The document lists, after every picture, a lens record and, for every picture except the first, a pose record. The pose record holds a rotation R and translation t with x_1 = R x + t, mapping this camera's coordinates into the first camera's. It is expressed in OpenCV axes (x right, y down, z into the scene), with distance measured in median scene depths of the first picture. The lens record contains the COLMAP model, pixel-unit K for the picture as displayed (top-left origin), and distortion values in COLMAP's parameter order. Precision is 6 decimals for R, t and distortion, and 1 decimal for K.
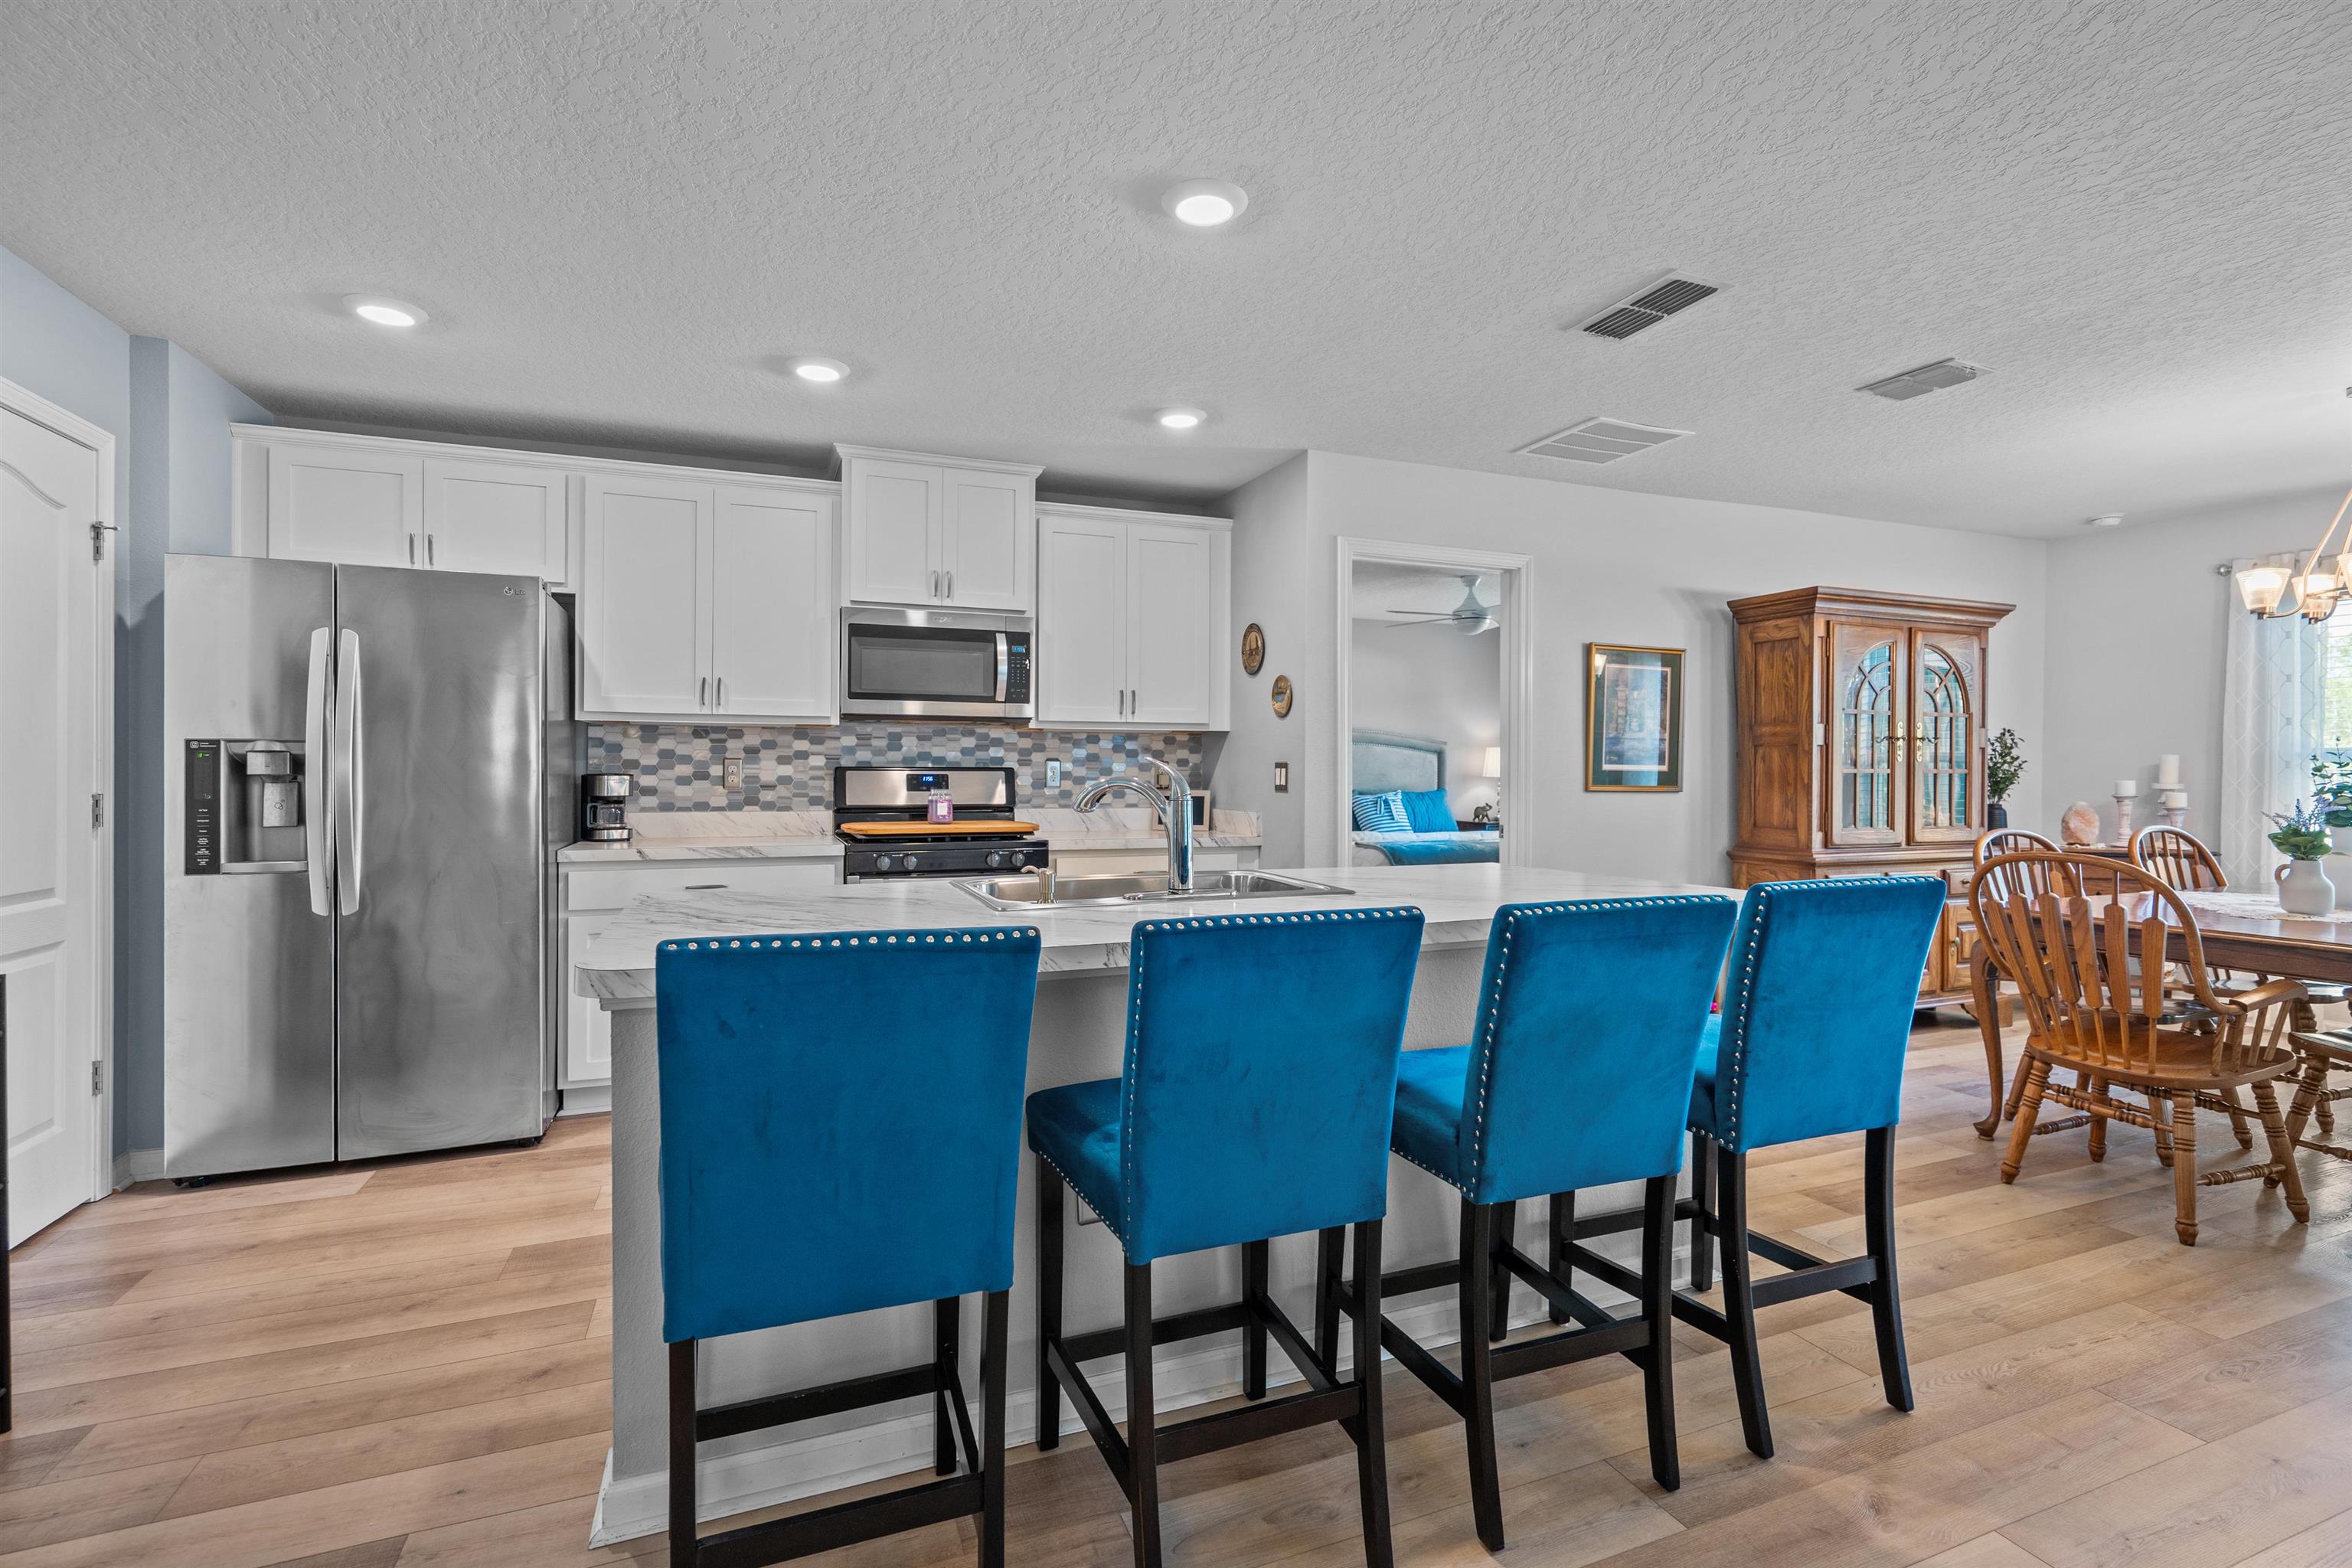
lens RADIAL K [[1068.9, 0, 1181.7], [0, 1068.9, 768.7], [0, 0, 1]] dist [-0.005871, 0.003266]
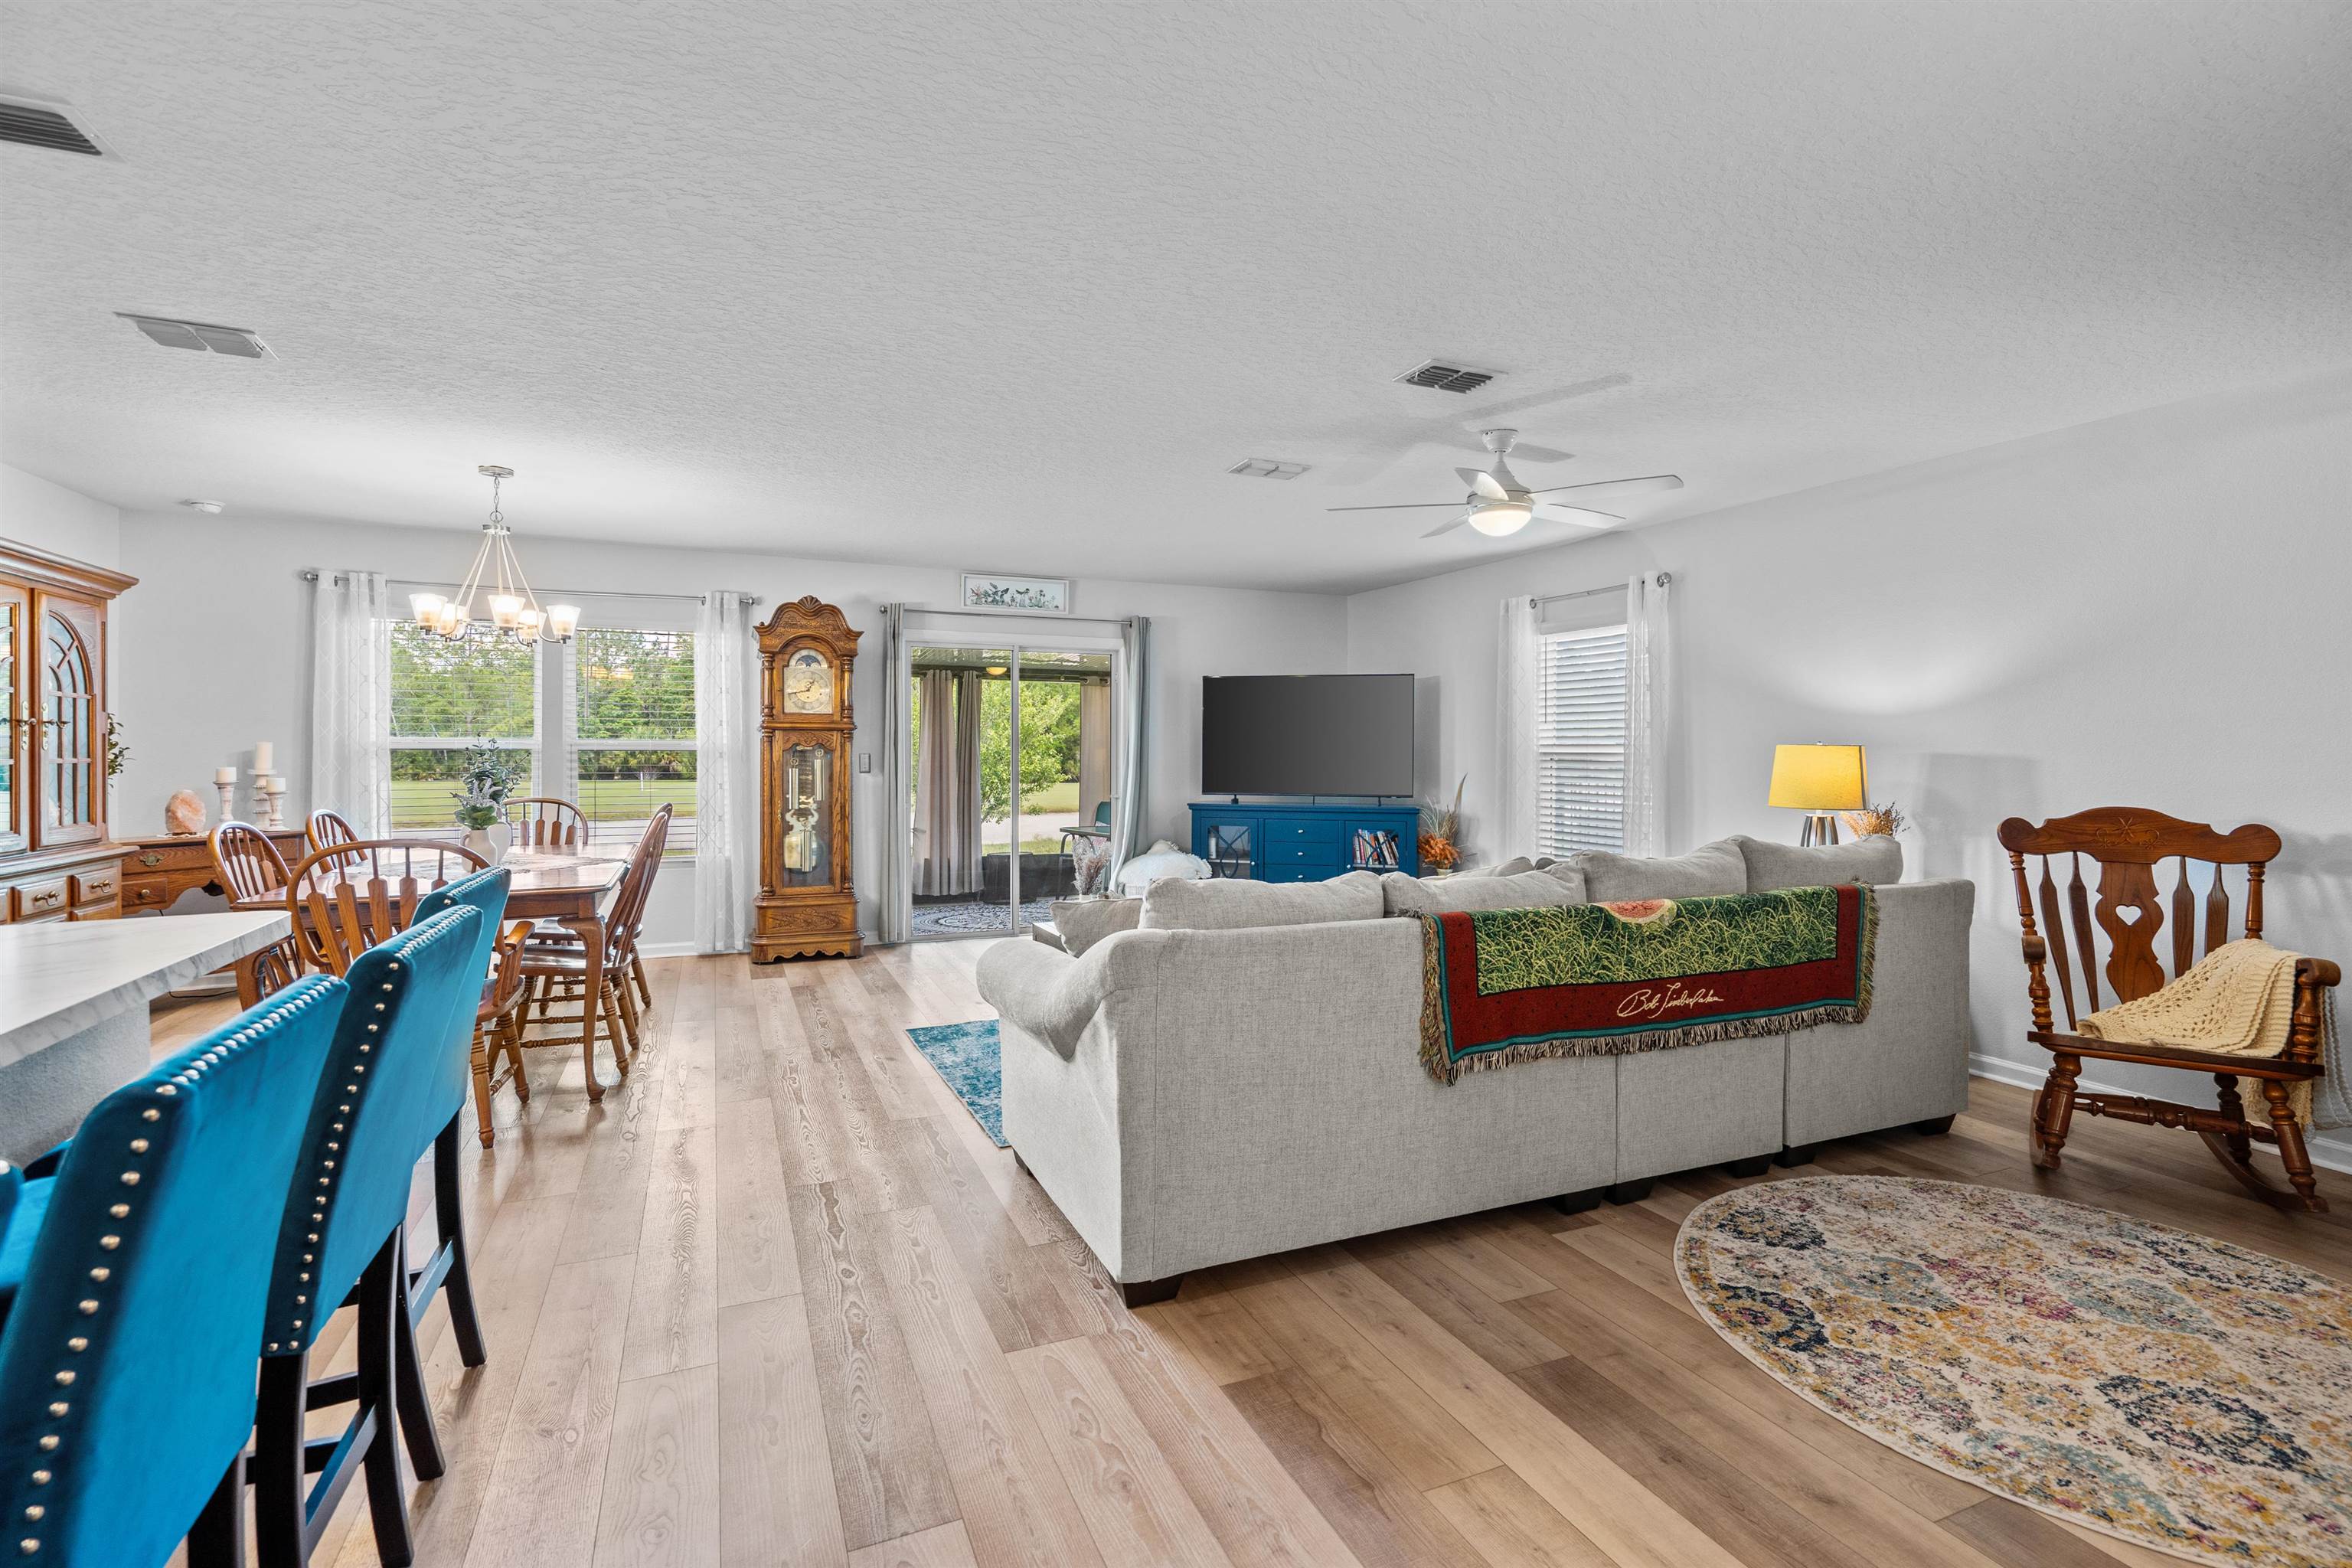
lens RADIAL K [[1068.9, 0, 1173.2], [0, 1068.9, 757.0], [0, 0, 1]] dist [-0.005871, 0.003266]
pose [[-0.027676, -0.008561, 0.999580, -0.188118], [-0.002502, 0.999961, 0.008495, -0.010936], [-0.999614, -0.002266, -0.027696, 0.147677]]
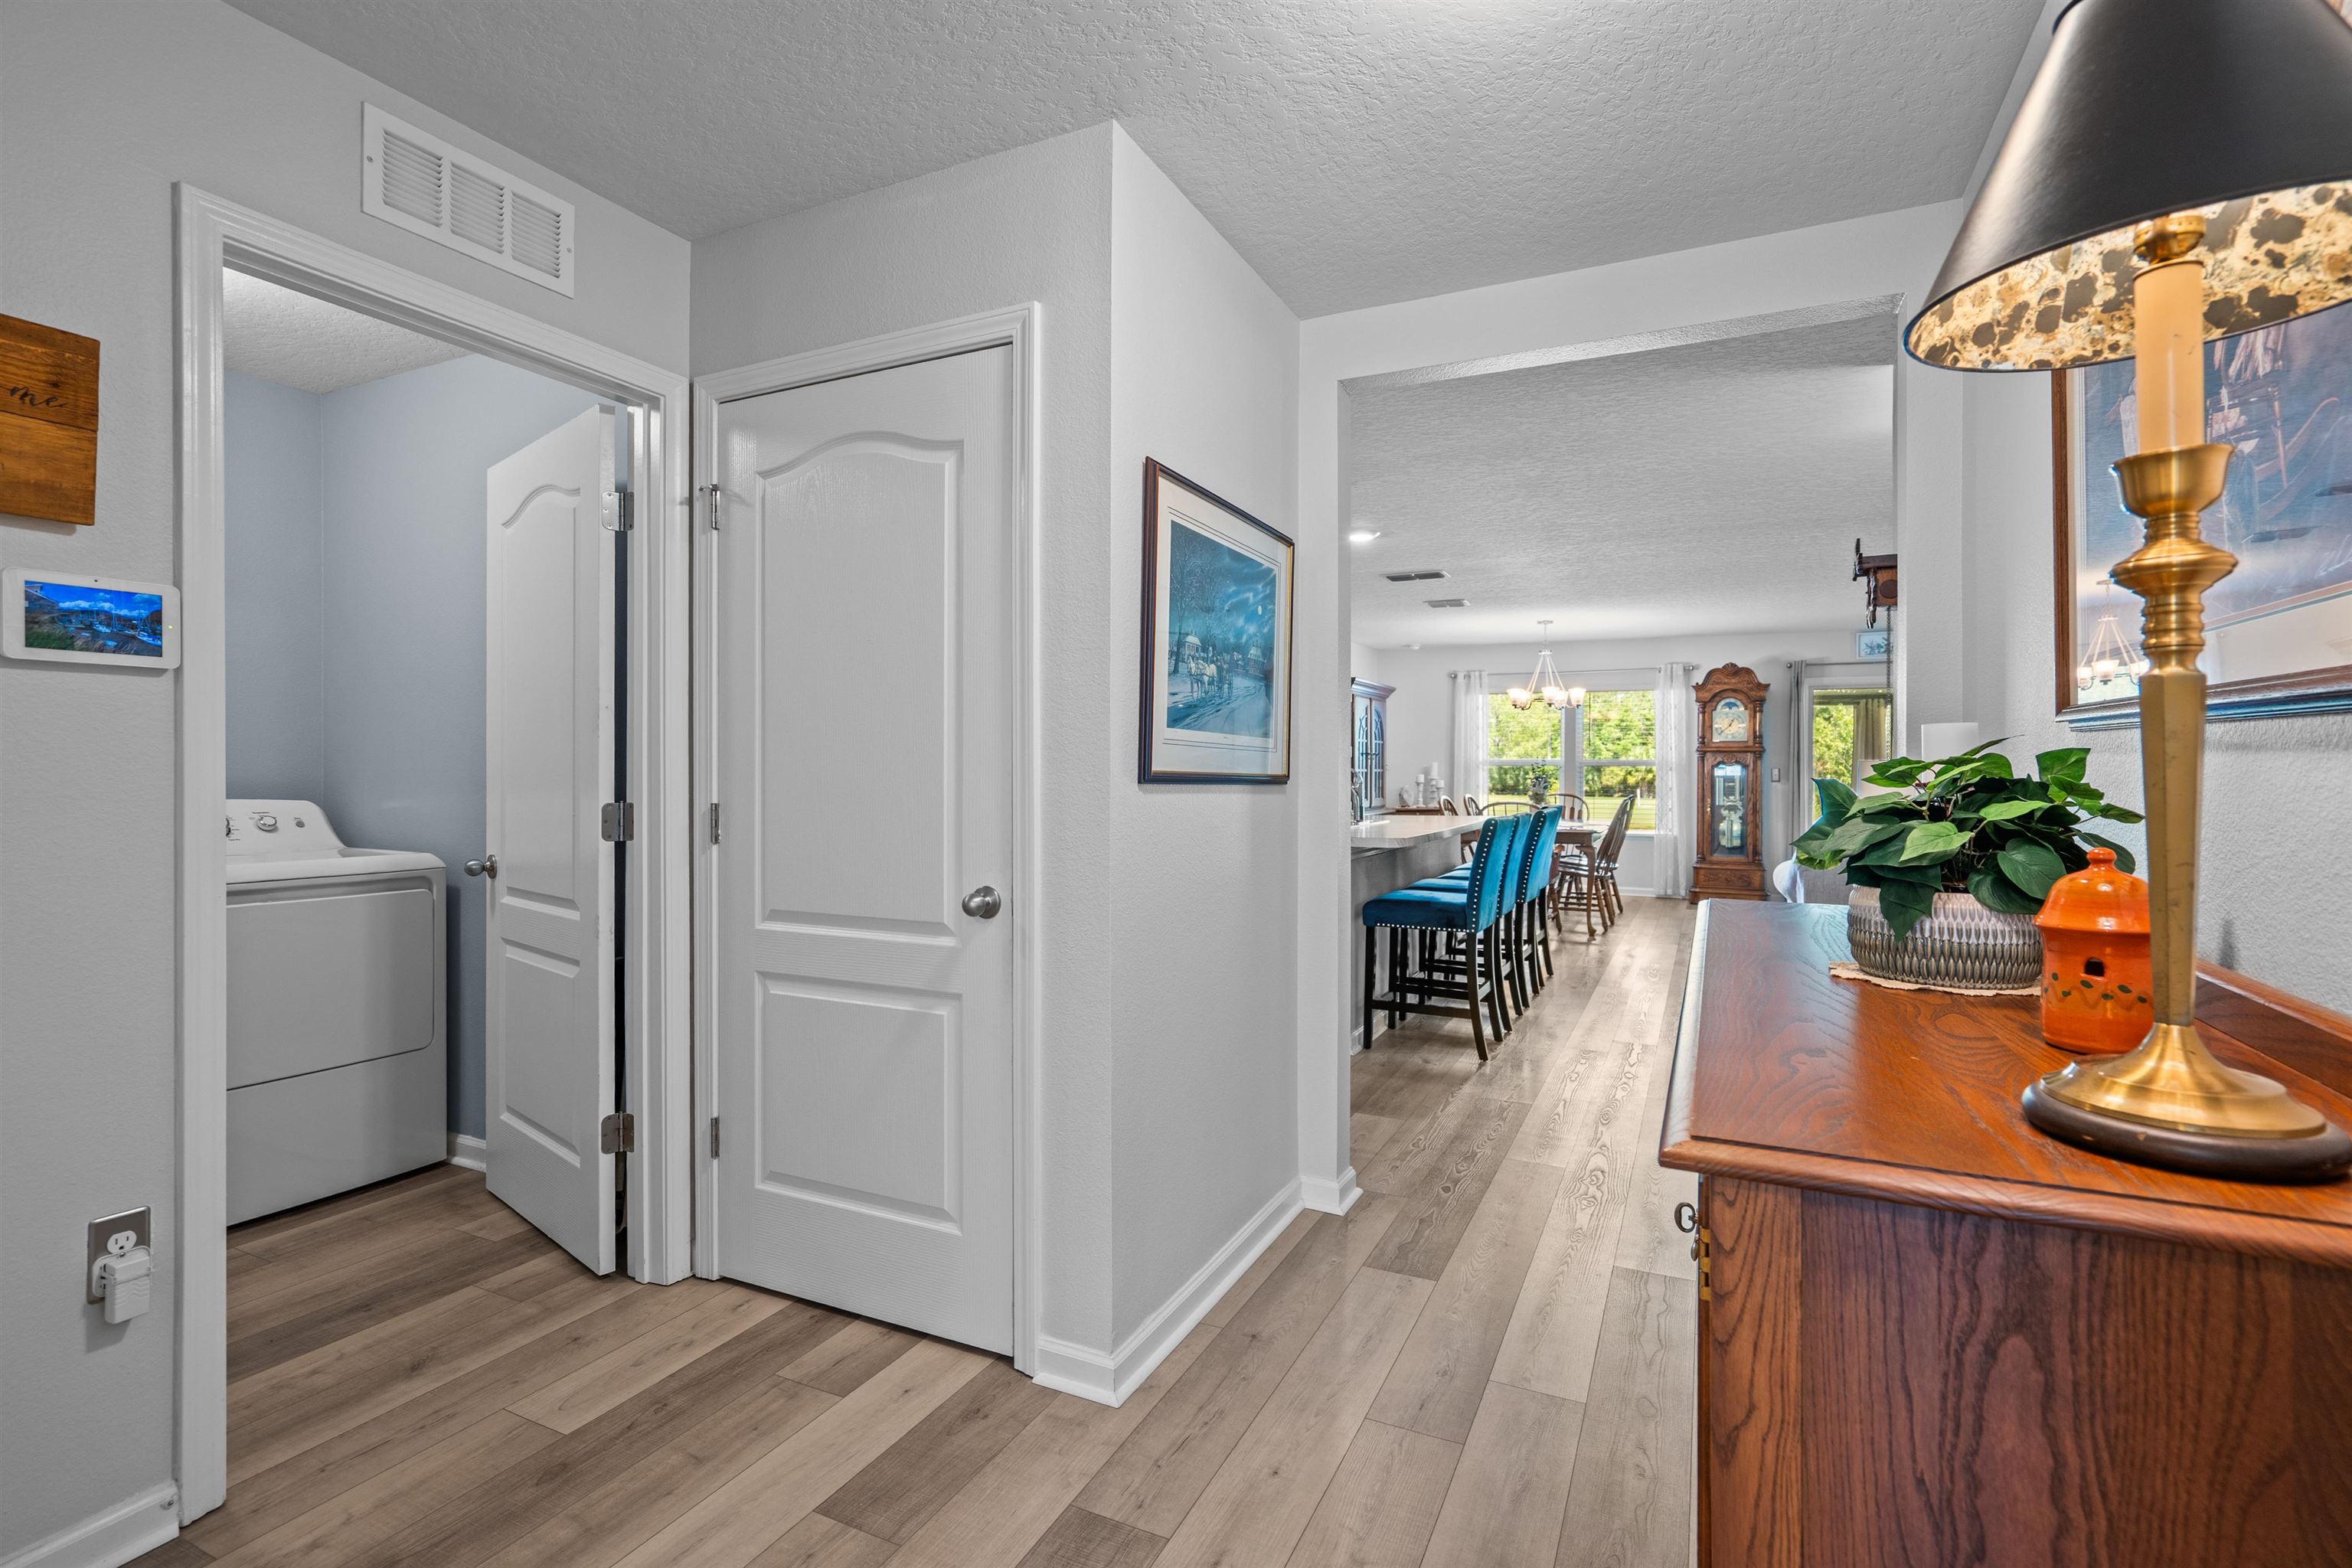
lens RADIAL K [[1068.9, 0, 1159.3], [0, 1068.9, 771.9], [0, 0, 1]] dist [-0.005871, 0.003266]
pose [[0.756808, -0.003040, 0.653630, -1.010036], [-0.000884, 0.999984, 0.005674, -0.005557], [-0.653637, -0.004871, 0.756793, -0.277936]]
